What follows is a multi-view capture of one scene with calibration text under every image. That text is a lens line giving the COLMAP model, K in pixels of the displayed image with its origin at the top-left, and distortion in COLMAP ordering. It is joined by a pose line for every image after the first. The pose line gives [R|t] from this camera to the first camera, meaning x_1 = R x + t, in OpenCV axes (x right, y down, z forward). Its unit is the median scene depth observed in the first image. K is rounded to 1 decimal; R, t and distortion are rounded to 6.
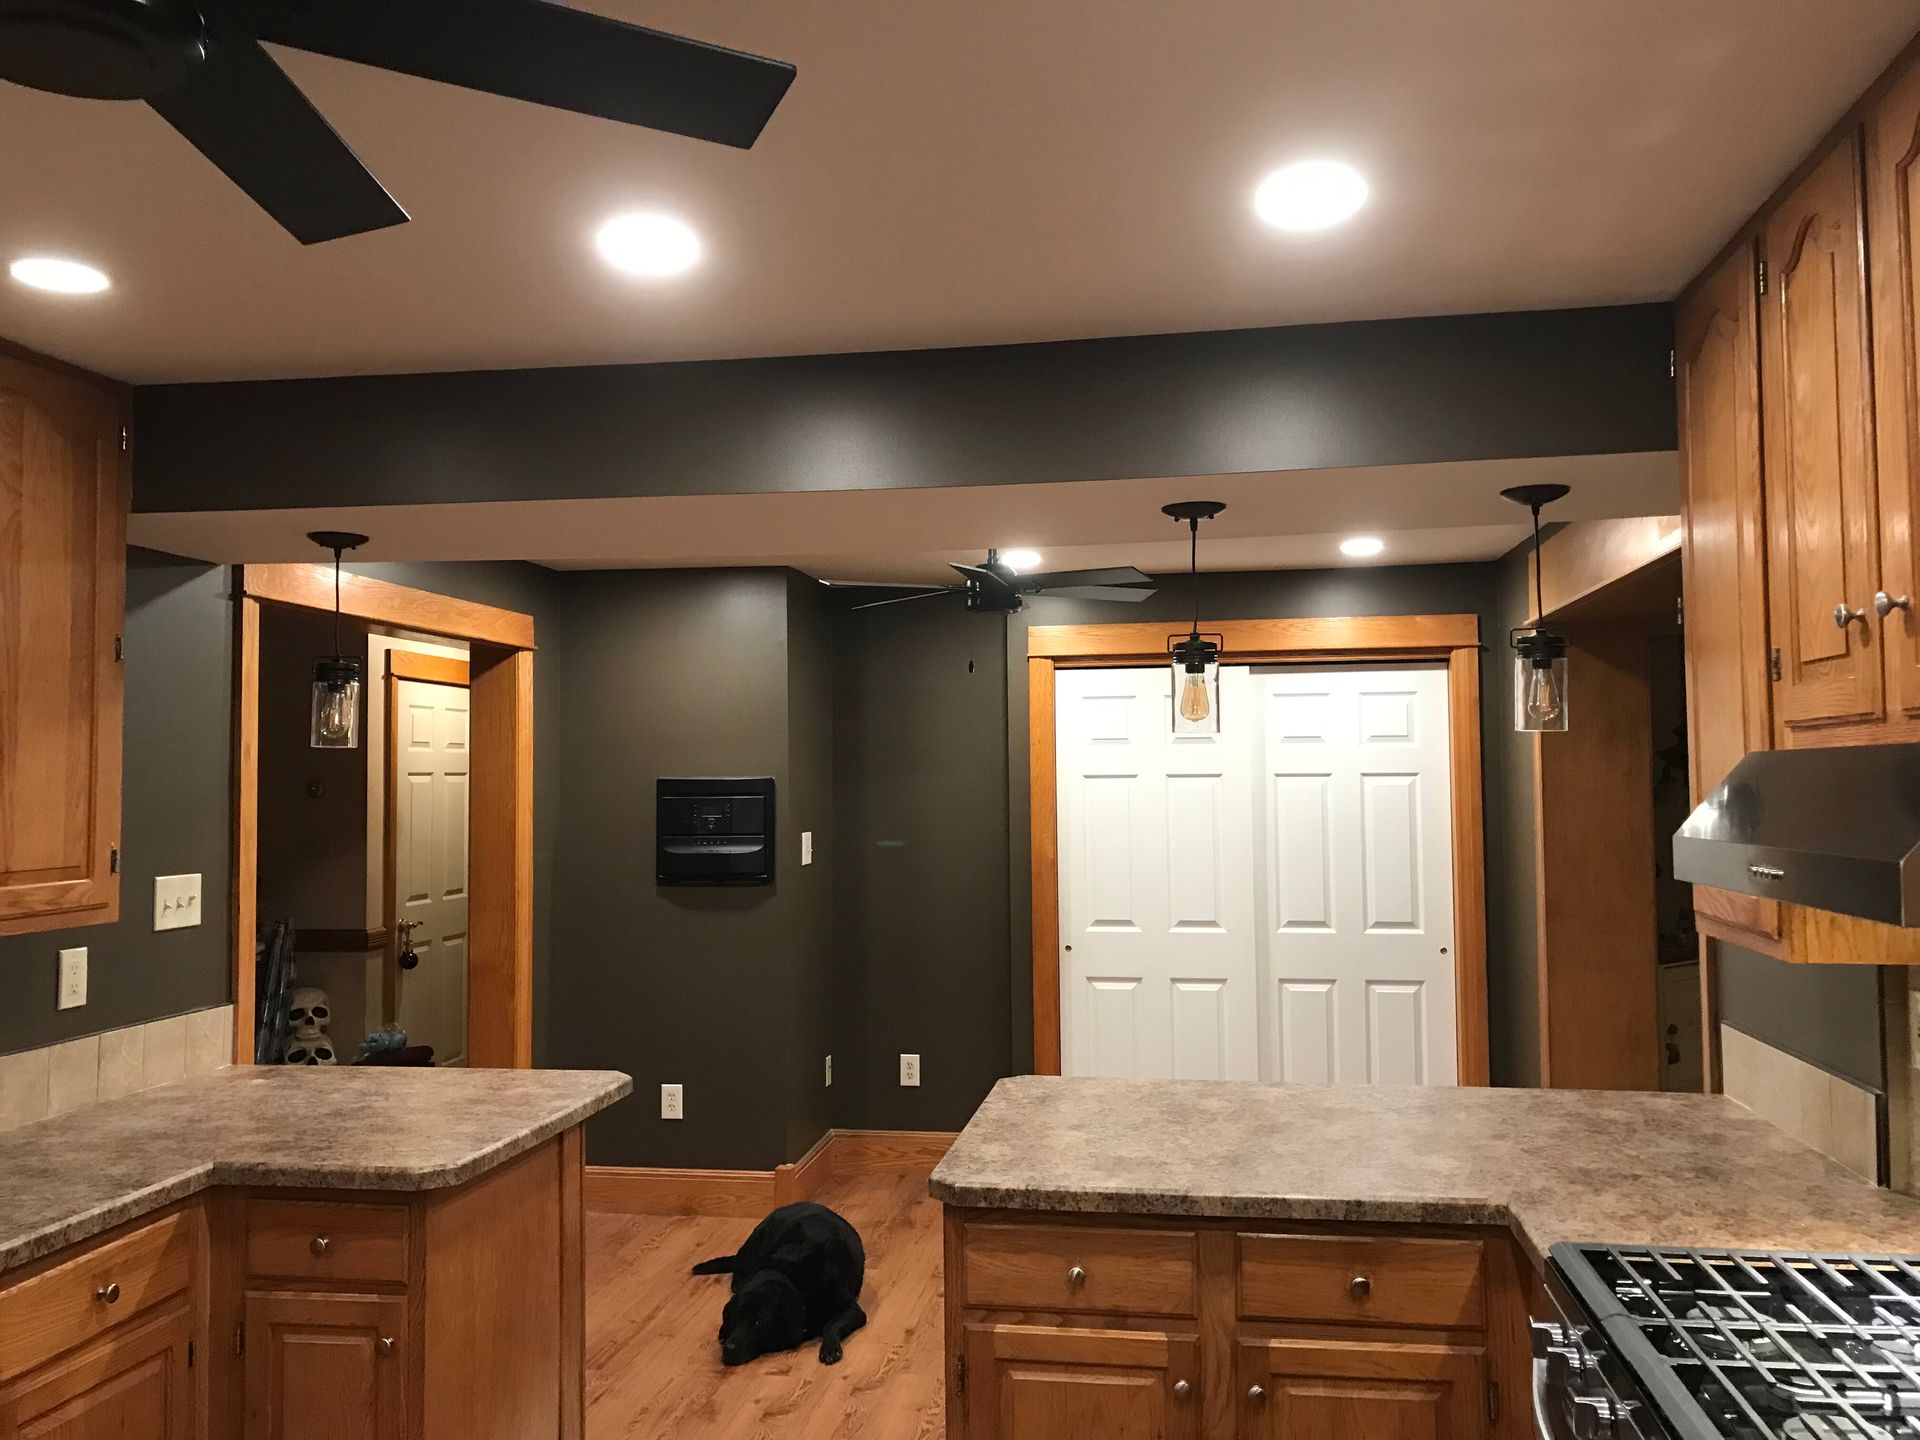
lens RADIAL K [[1571.5, 0, 976.8], [0, 1571.5, 708.6], [0, 0, 1]] dist [0.048310, -0.059207]
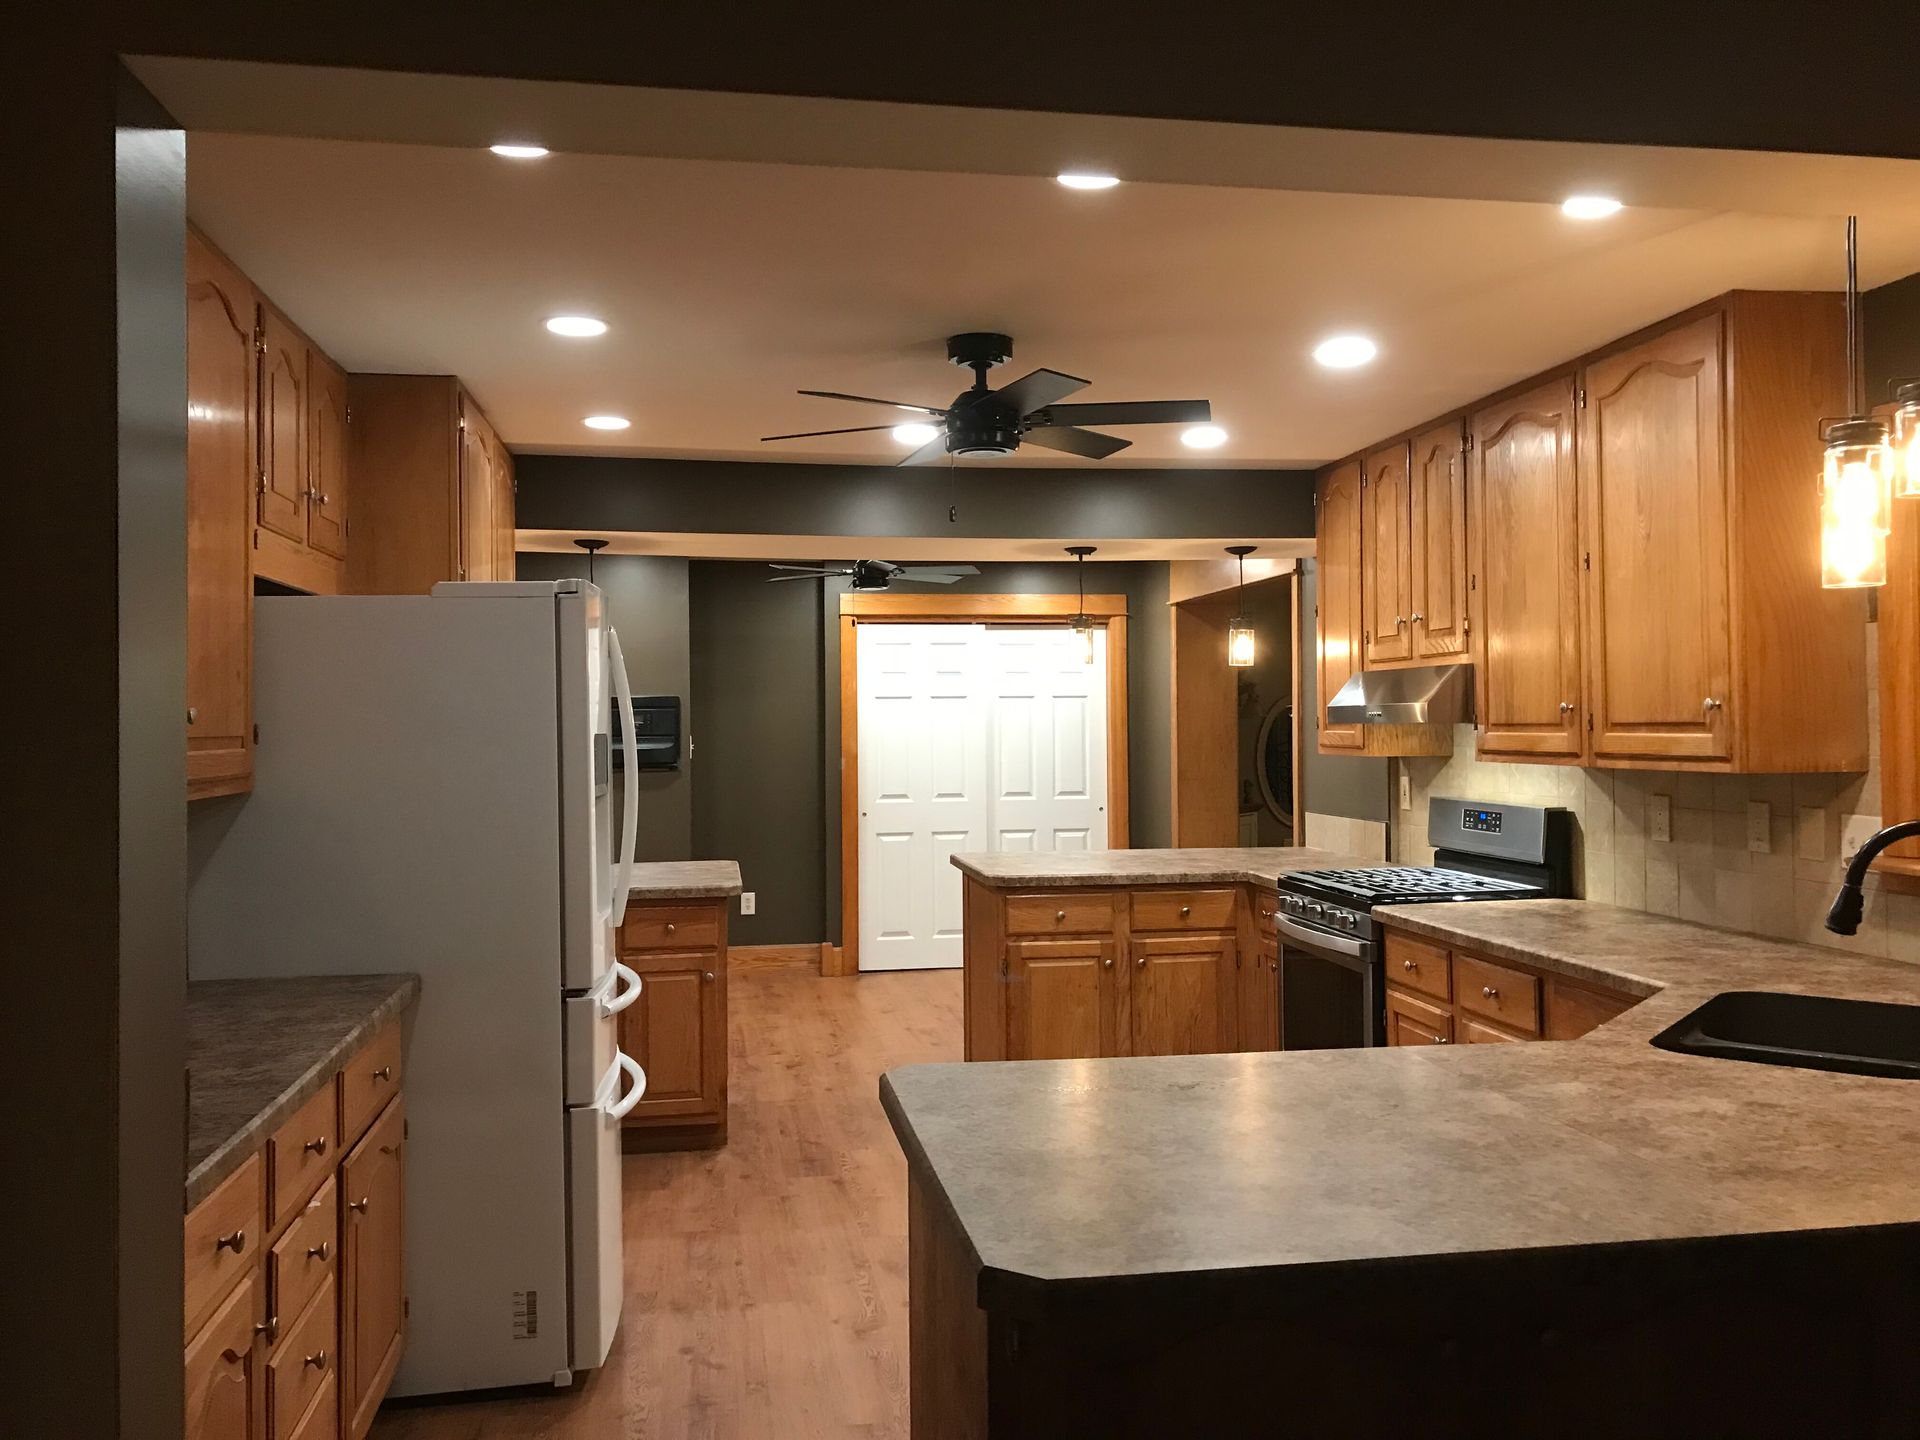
lens RADIAL K [[1571.5, 0, 956.6], [0, 1571.5, 715.8], [0, 0, 1]] dist [0.048310, -0.059207]
pose [[0.949600, 0.000174, 0.313464, -0.683861], [-0.012569, 0.999217, 0.037522, 0.008357], [-0.313212, -0.039571, 0.948859, -0.894893]]
